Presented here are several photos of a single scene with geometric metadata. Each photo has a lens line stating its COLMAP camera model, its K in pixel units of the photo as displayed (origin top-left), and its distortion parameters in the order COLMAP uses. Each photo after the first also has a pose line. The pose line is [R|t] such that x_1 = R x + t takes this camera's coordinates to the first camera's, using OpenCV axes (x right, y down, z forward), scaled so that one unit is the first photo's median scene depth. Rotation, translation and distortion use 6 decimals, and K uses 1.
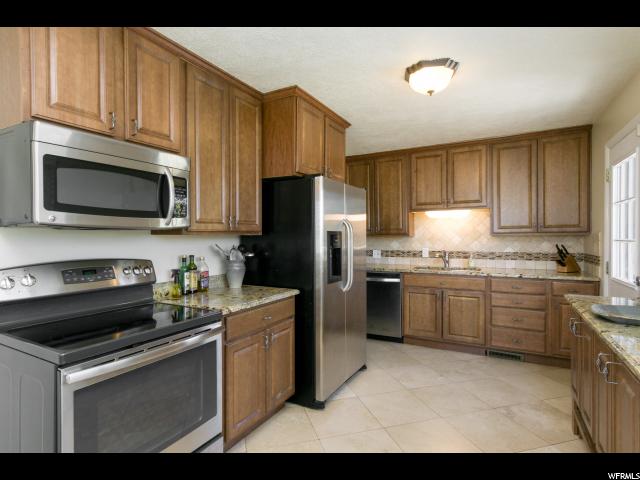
lens RADIAL K [[339.9, 0, 317.3], [0, 339.9, 239.0], [0, 0, 1]] dist [-0.002641, -0.002389]
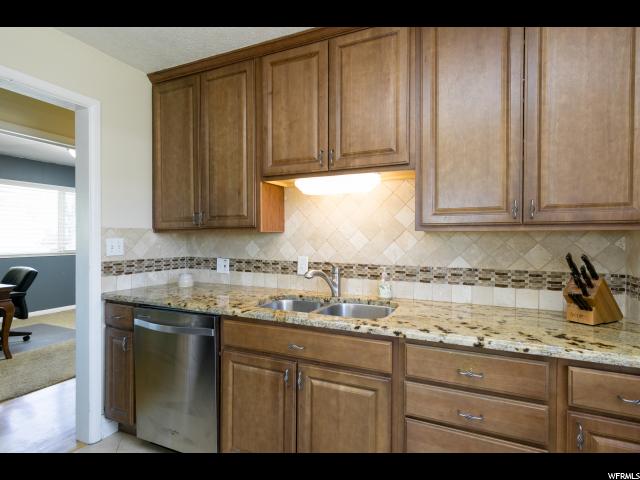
lens RADIAL K [[339.9, 0, 321.7], [0, 339.9, 240.3], [0, 0, 1]] dist [-0.002641, -0.002389]
pose [[0.996770, 0.008458, 0.079862, 0.339913], [-0.008915, 0.999946, 0.005368, 0.000608], [-0.079812, -0.006062, 0.996792, 0.553309]]
